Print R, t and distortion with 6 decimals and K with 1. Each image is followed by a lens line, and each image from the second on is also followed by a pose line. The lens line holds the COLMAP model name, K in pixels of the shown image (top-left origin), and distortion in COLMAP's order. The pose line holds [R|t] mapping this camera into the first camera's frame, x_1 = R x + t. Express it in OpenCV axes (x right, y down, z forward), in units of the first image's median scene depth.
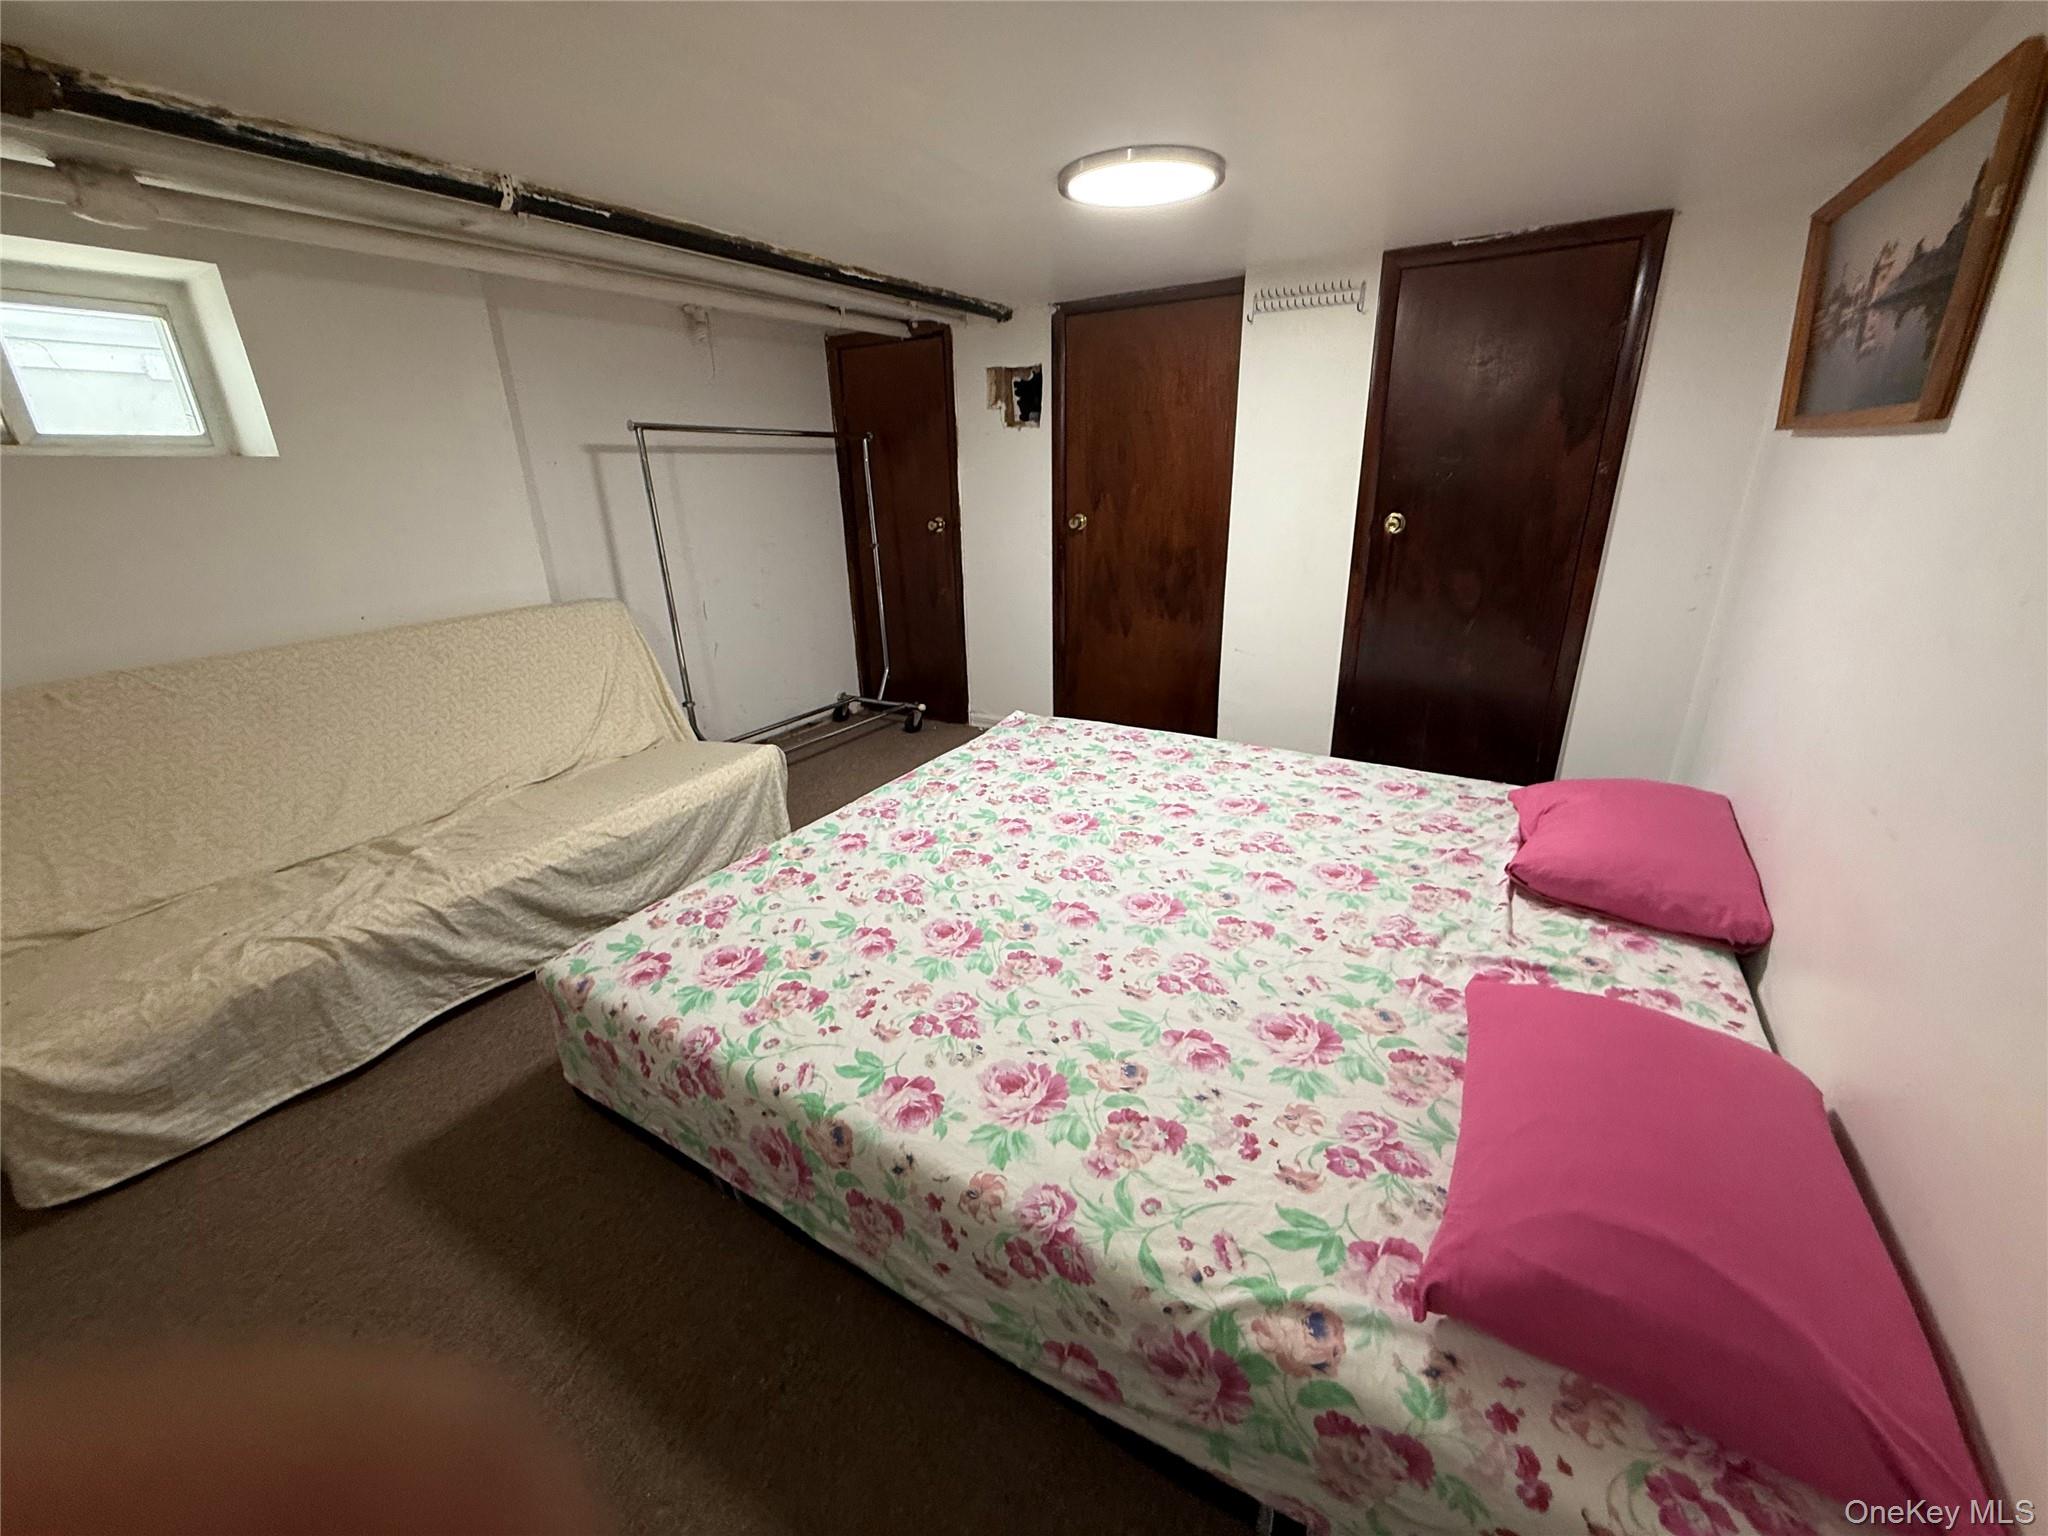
lens RADIAL K [[818.1, 0, 1023.0], [0, 818.1, 774.0], [0, 0, 1]] dist [0.001136, -0.000408]
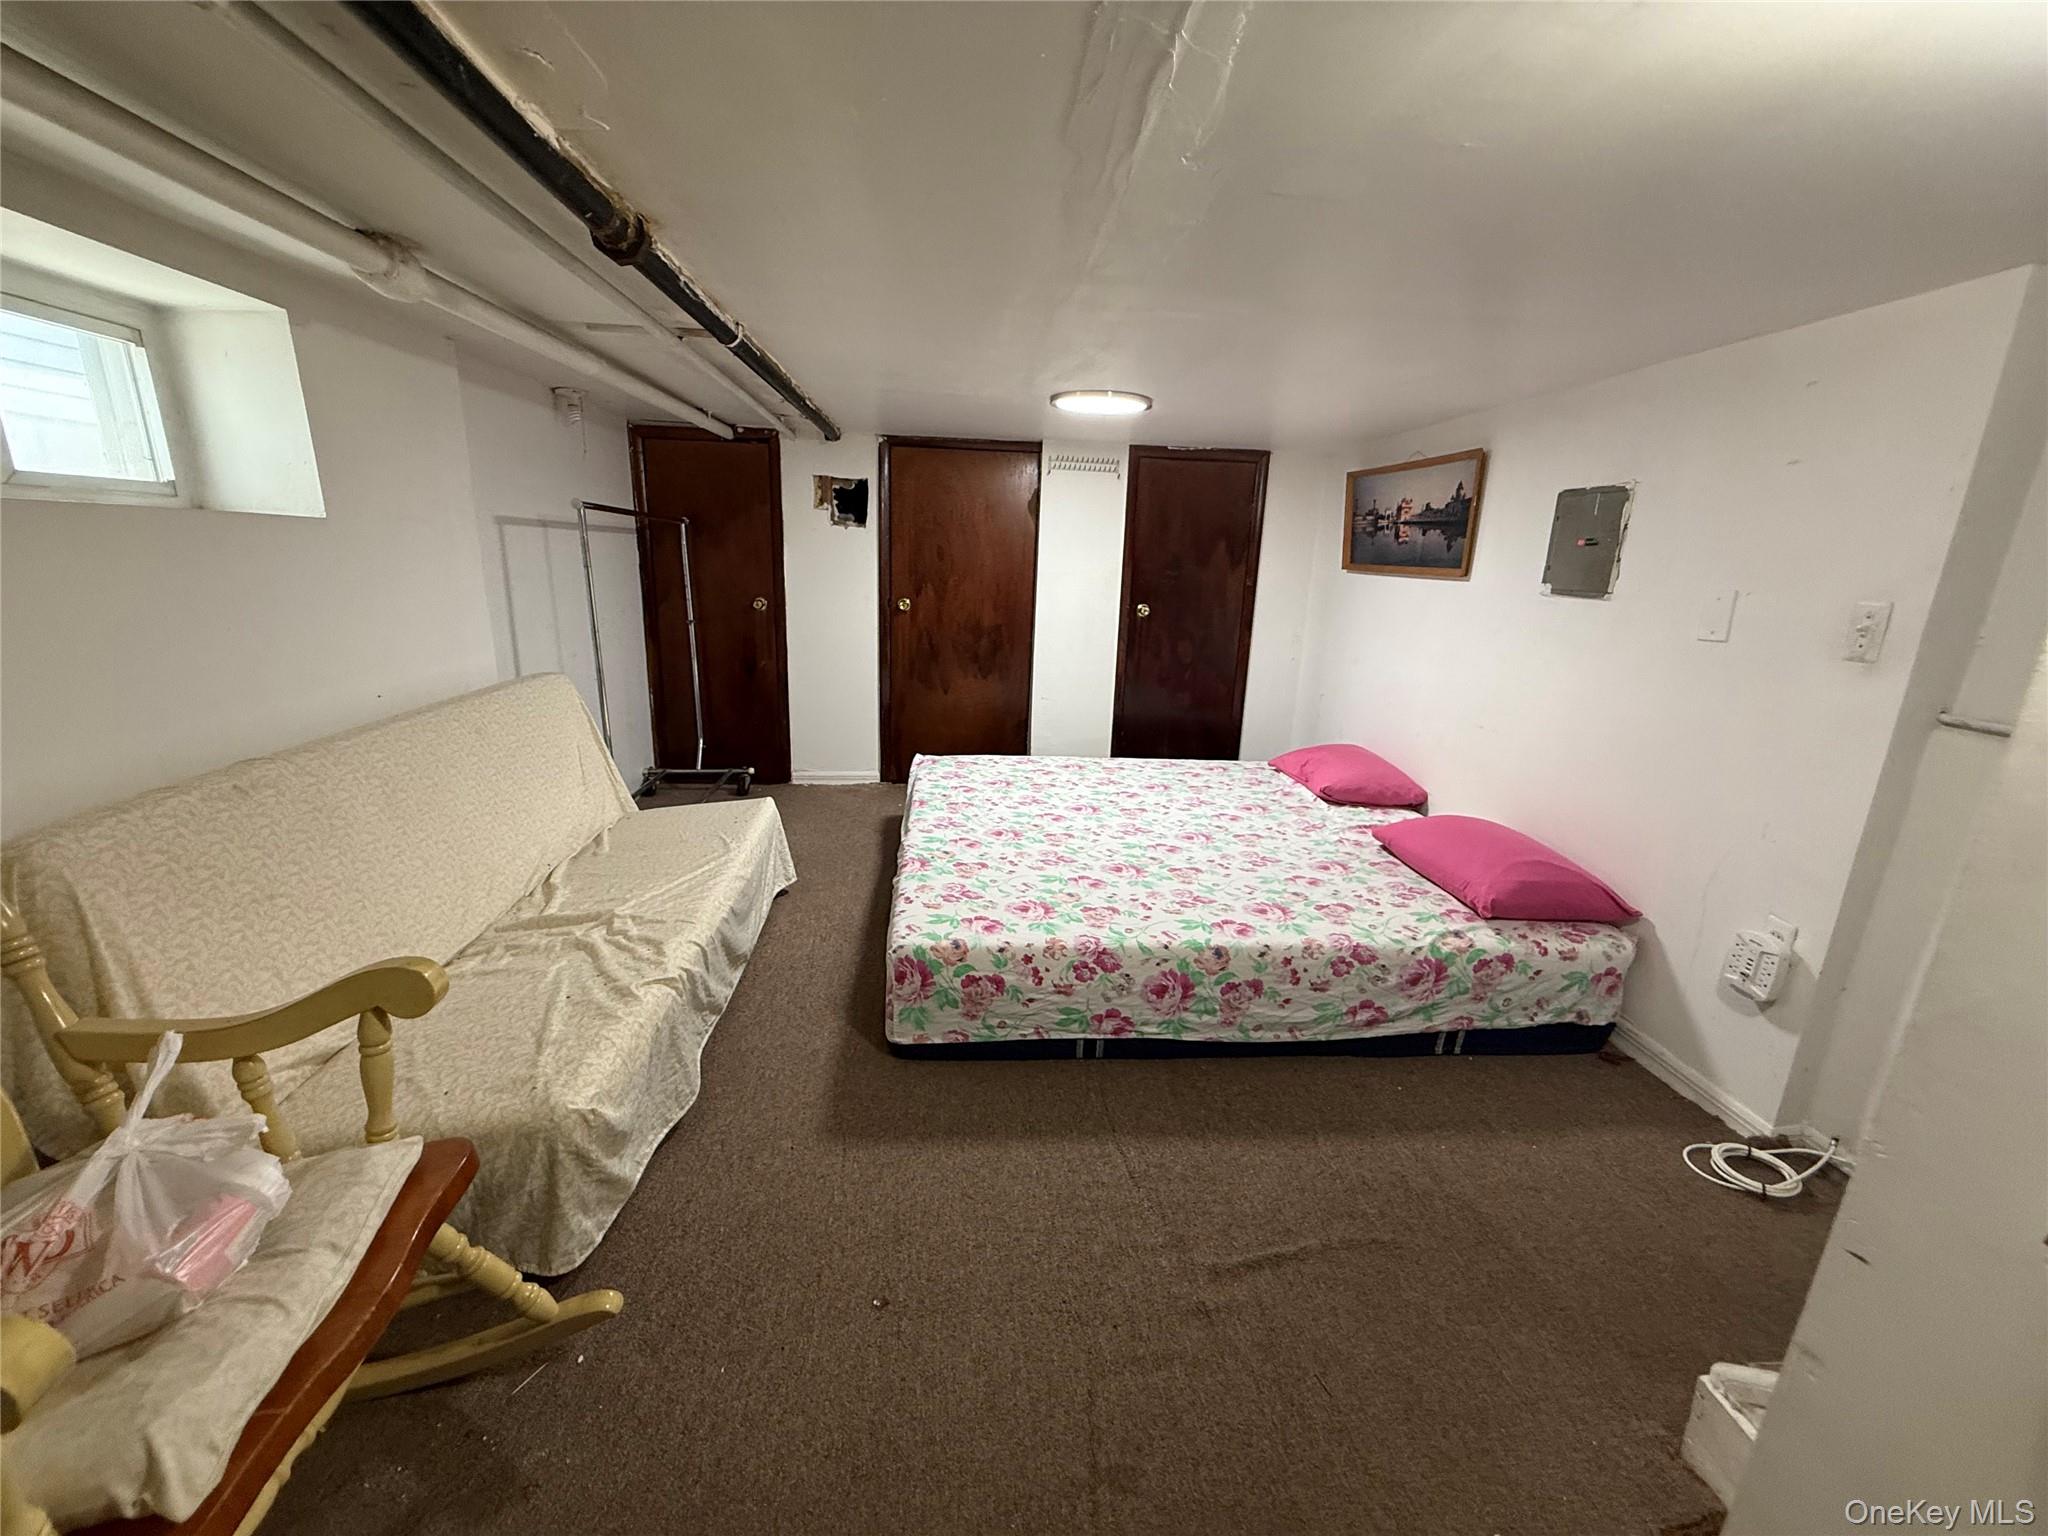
lens RADIAL K [[818.1, 0, 1025.3], [0, 818.1, 772.6], [0, 0, 1]] dist [0.001136, -0.000408]
pose [[0.807406, -0.099221, 0.581593, -0.921609], [0.154102, 0.987004, -0.045550, 0.048525], [-0.569515, 0.126402, 0.812204, -0.135269]]
